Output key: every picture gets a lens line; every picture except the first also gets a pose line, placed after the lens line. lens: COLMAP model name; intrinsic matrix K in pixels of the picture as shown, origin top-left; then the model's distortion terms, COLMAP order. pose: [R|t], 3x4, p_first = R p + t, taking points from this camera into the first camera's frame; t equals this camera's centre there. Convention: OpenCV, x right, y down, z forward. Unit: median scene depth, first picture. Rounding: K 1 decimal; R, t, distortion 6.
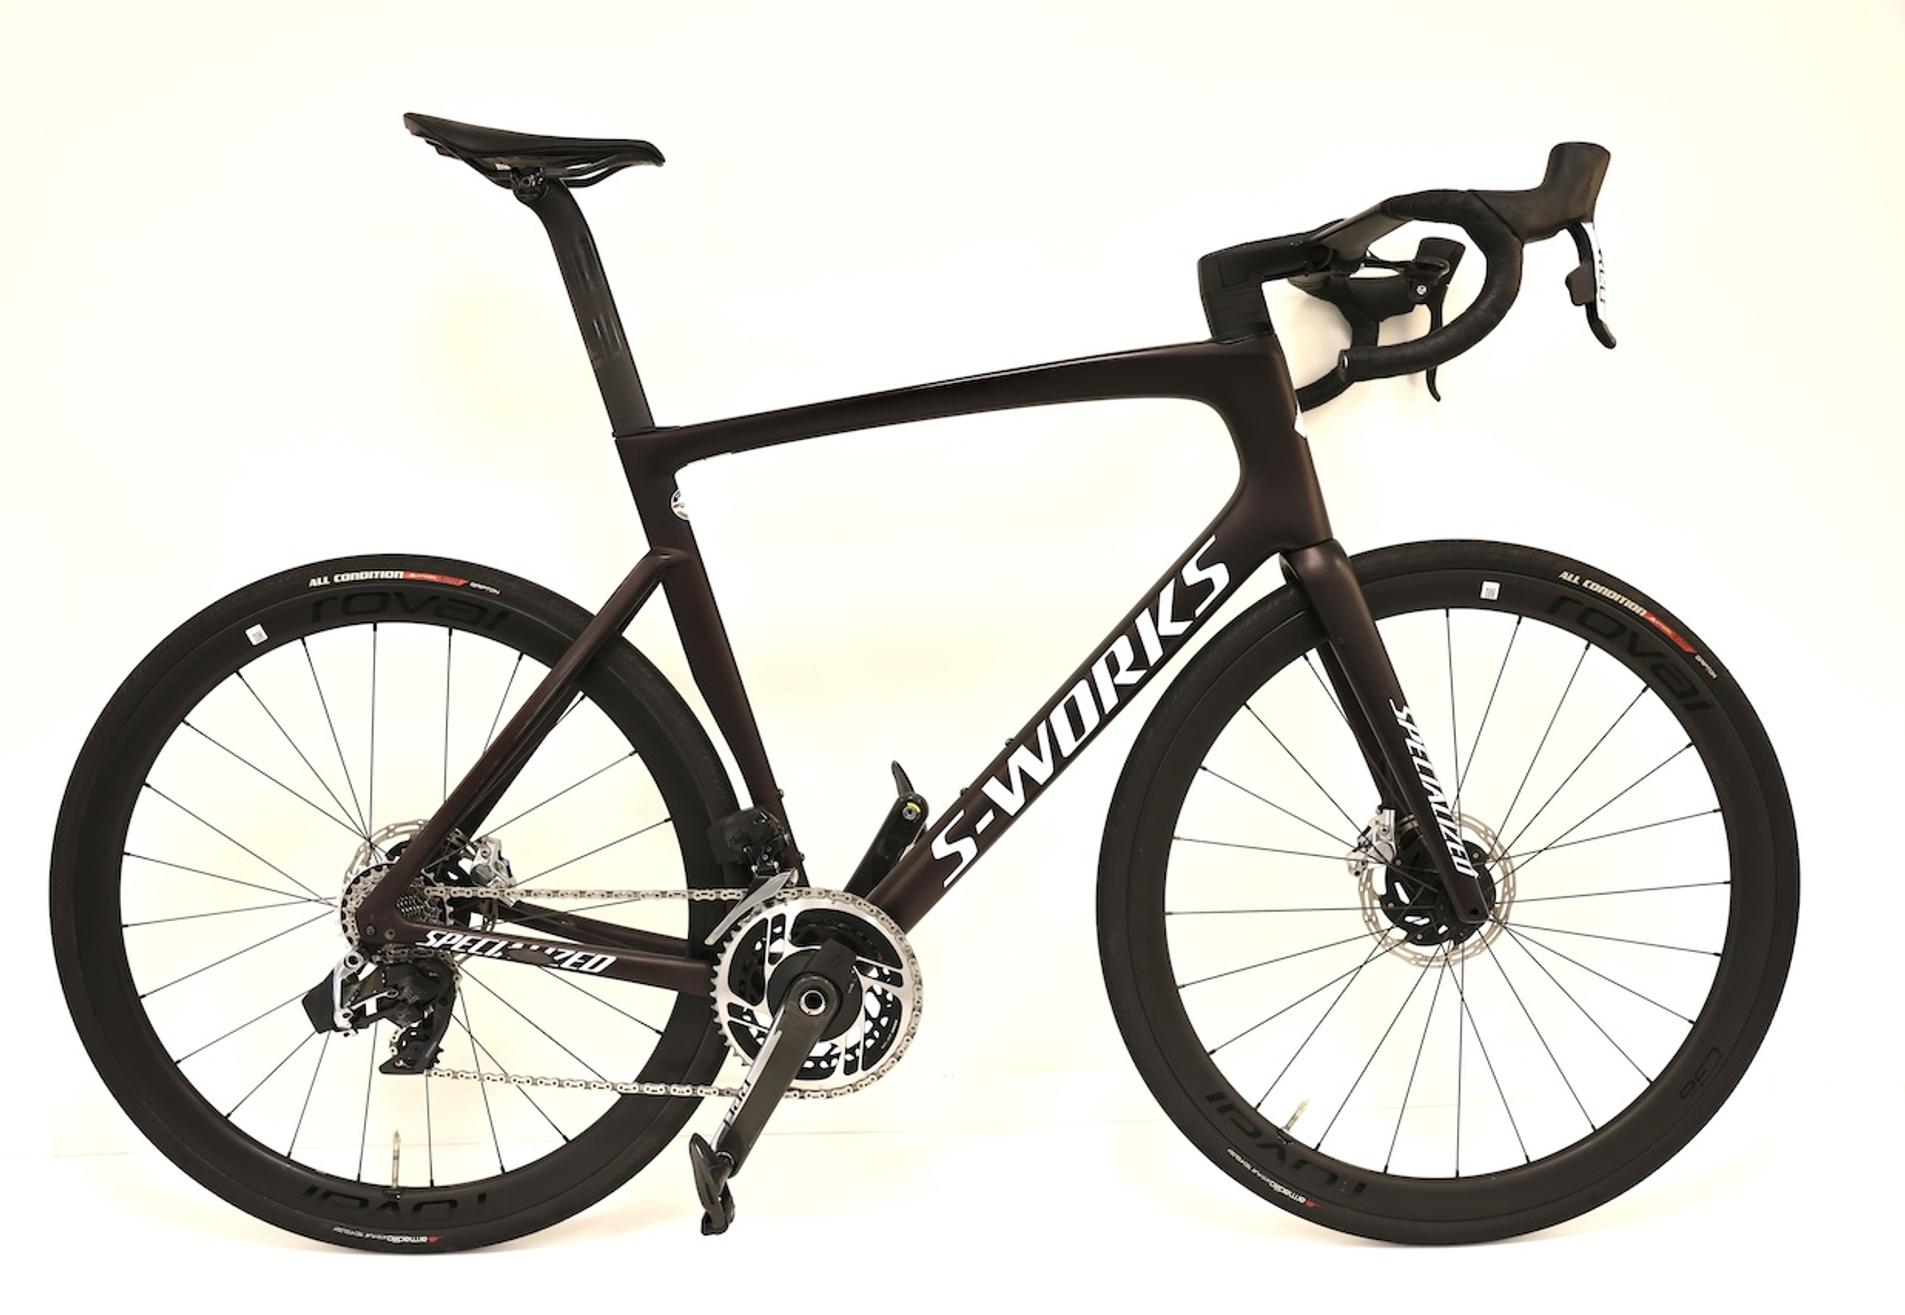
lens RADIAL K [[1591.2, 0, 946.6], [0, 1591.2, 665.4], [0, 0, 1]] dist [-0.062129, 0.050211]
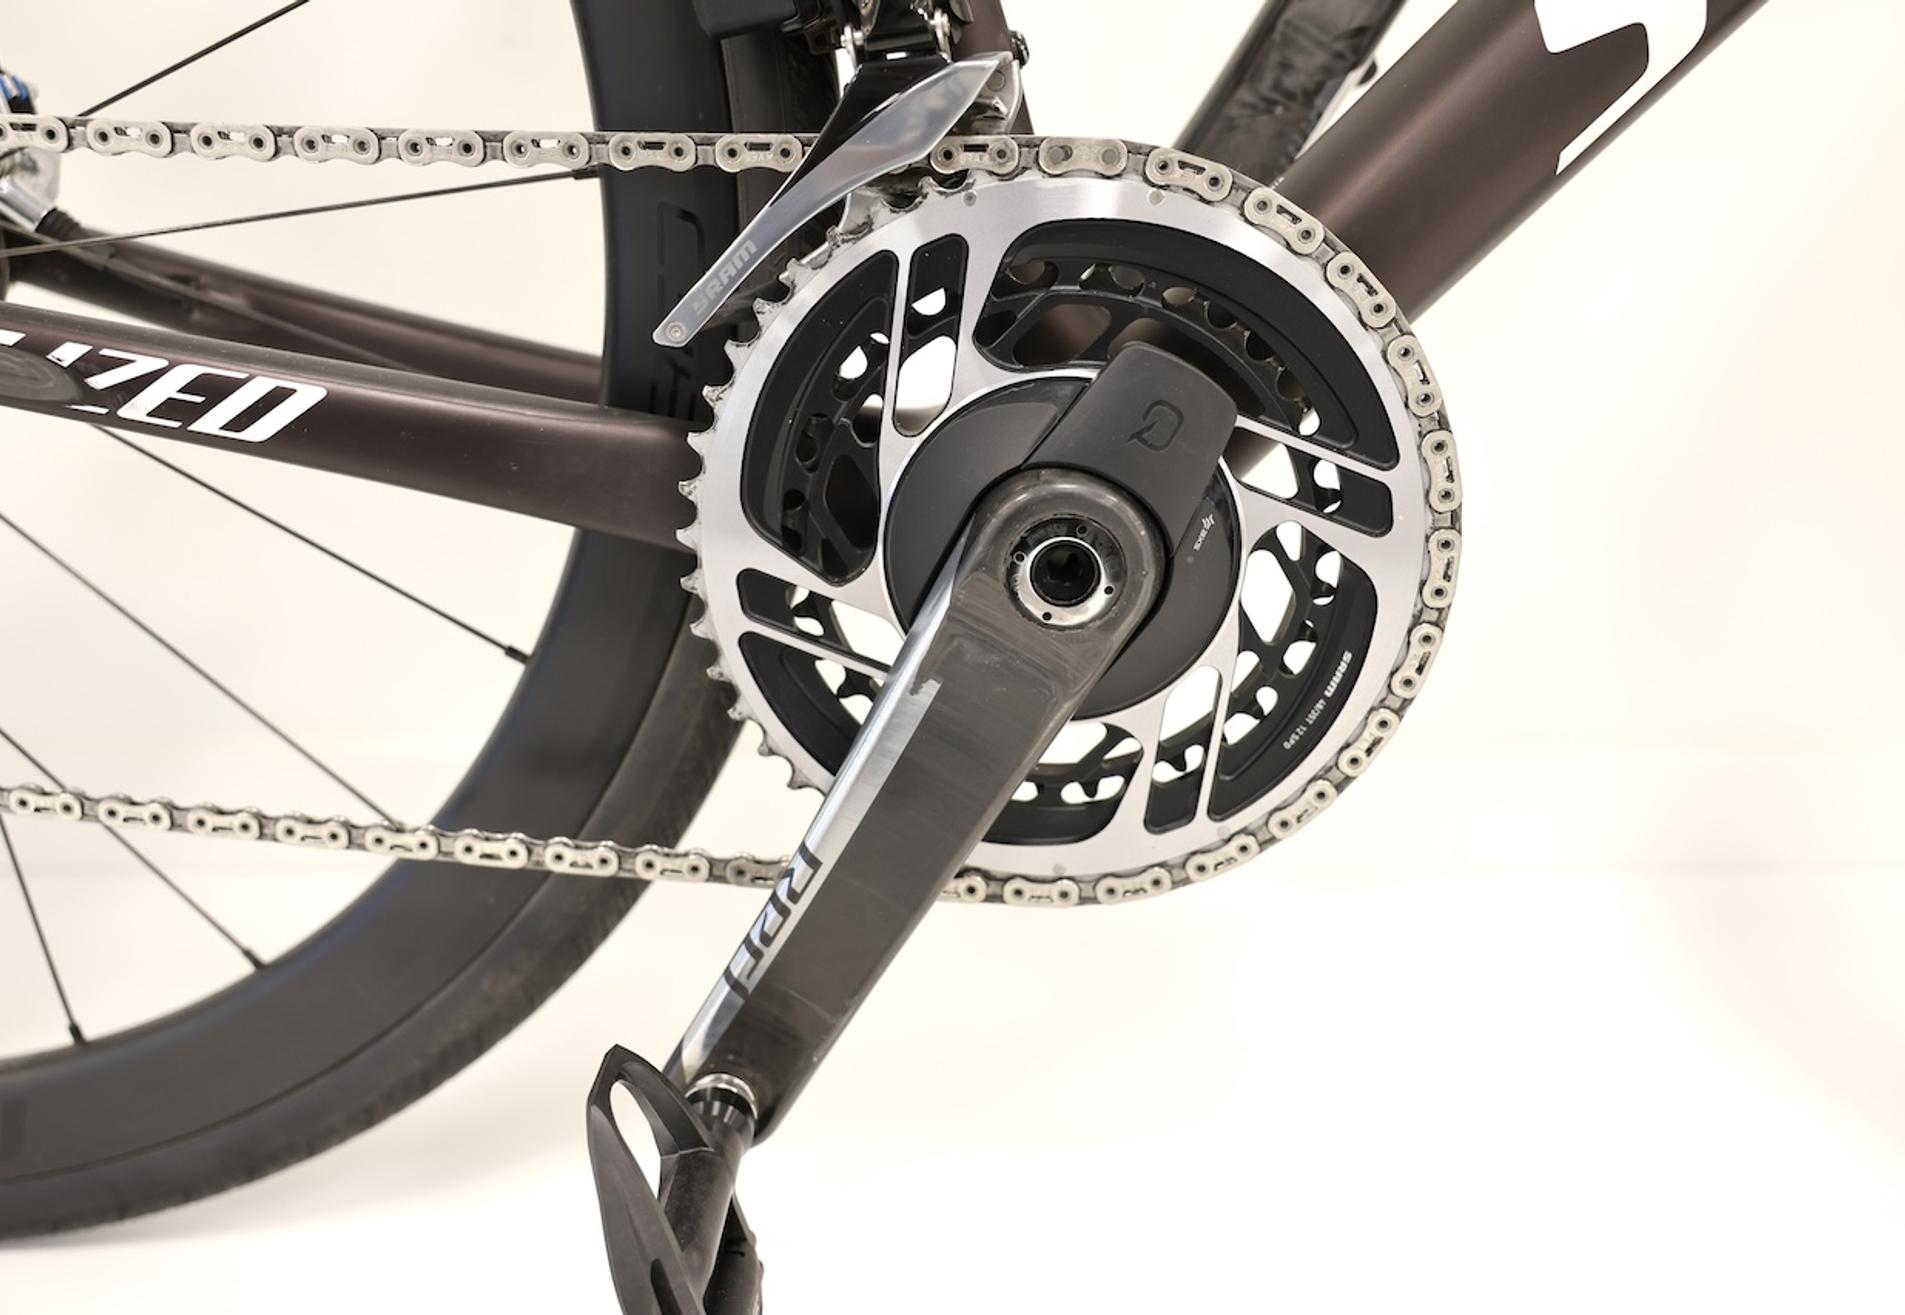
lens RADIAL K [[1591.2, 0, 964.9], [0, 1591.2, 667.9], [0, 0, 1]] dist [-0.062129, 0.050211]
pose [[0.999292, 0.037323, 0.004780, -0.099836], [-0.037304, 0.966033, 0.255710, 0.157729], [0.004926, -0.255707, 0.966742, 0.730520]]
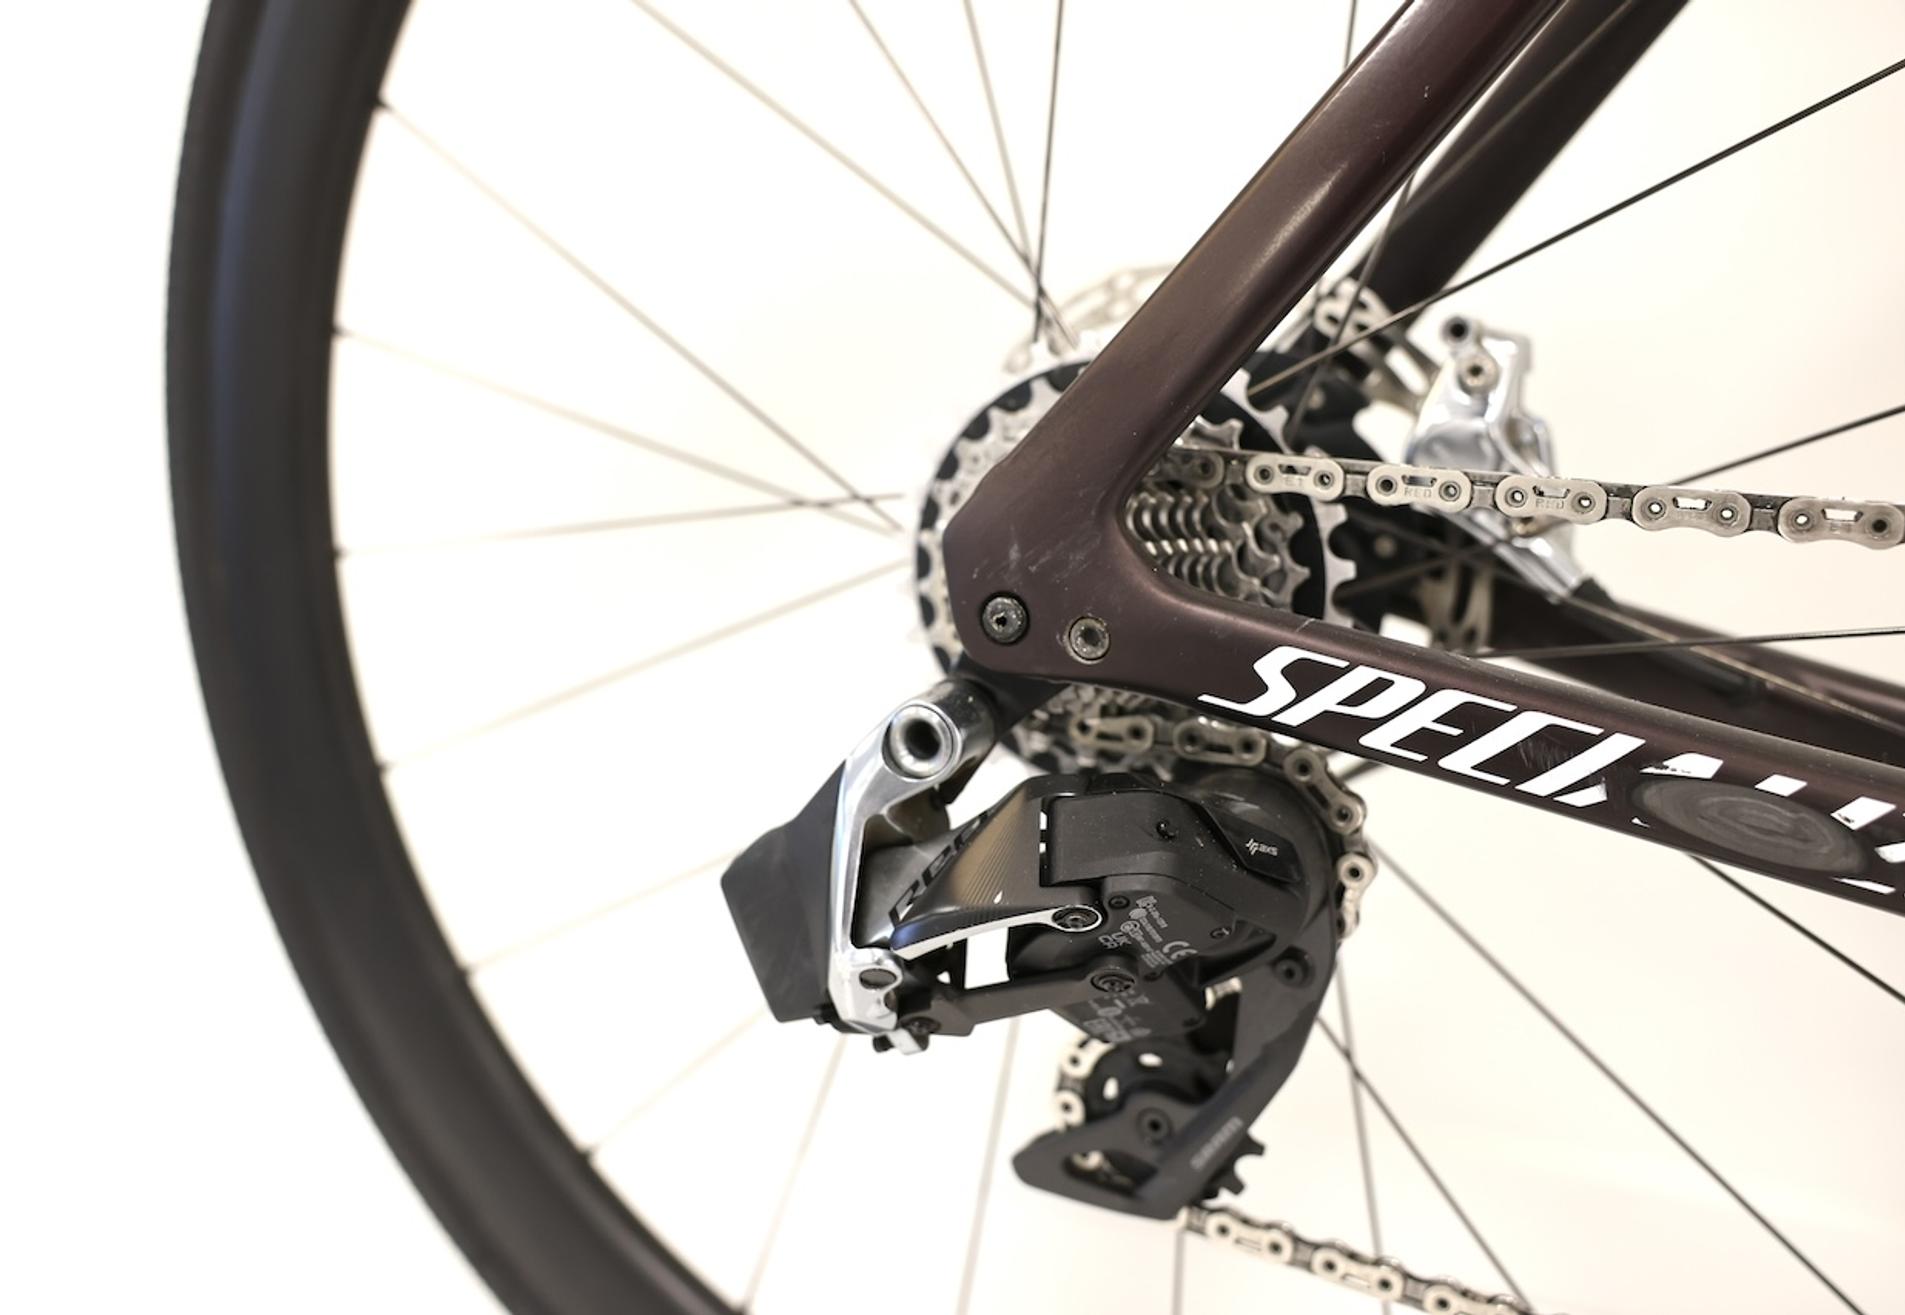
lens RADIAL K [[1591.2, 0, 957.2], [0, 1591.2, 652.4], [0, 0, 1]] dist [-0.062129, 0.050211]
pose [[0.902196, 0.104215, -0.418547, -0.270805], [-0.052304, 0.989645, 0.133671, 0.140290], [0.428143, -0.098705, 0.898304, 0.777768]]
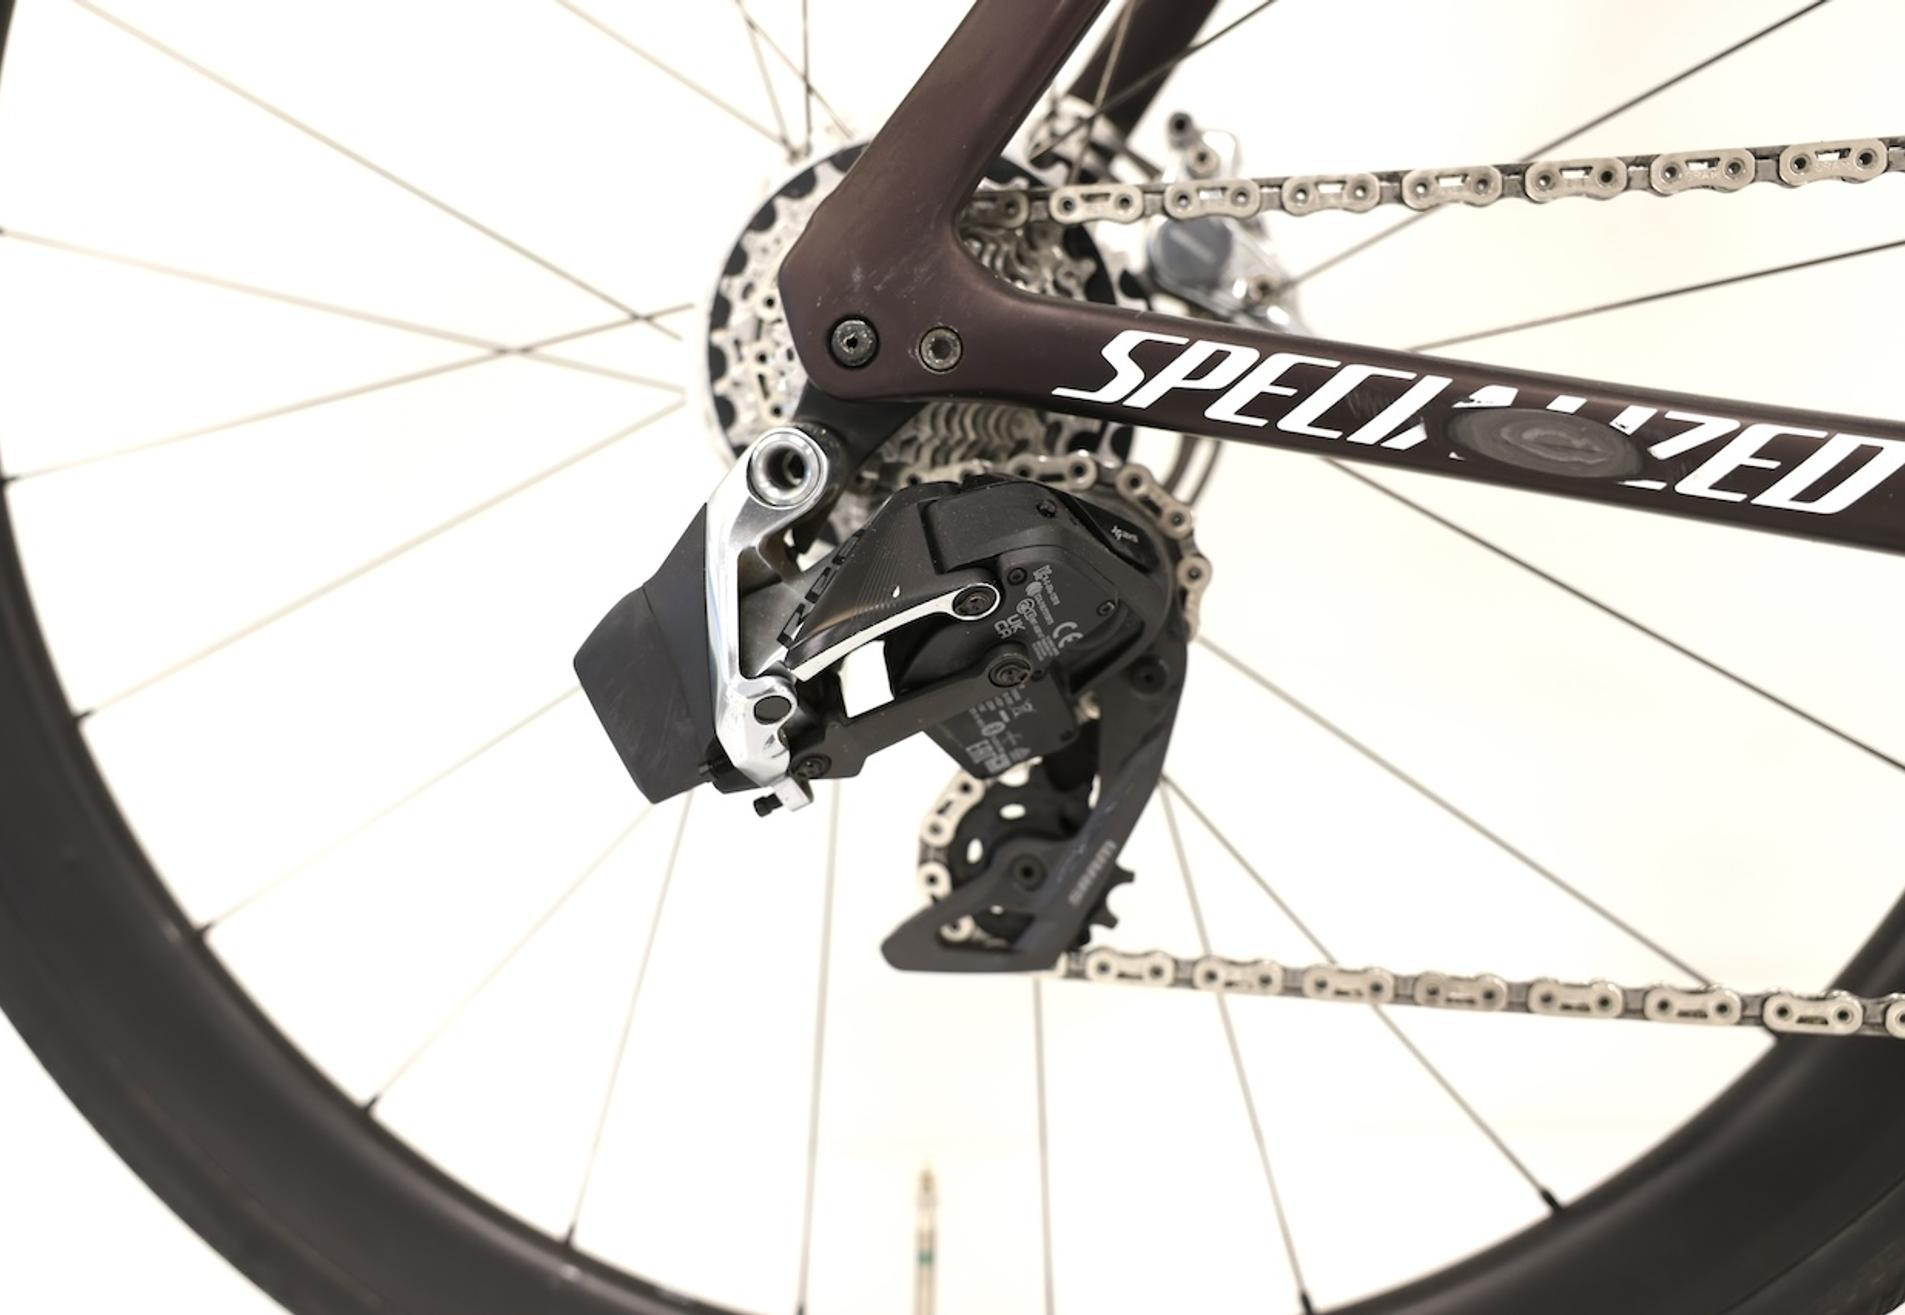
lens RADIAL K [[1591.2, 0, 944.4], [0, 1591.2, 639.4], [0, 0, 1]] dist [-0.062129, 0.050211]
pose [[0.984914, -0.031883, -0.170082, -0.307810], [0.041709, 0.997641, 0.054515, 0.194154], [0.167943, -0.060786, 0.983921, 0.759064]]
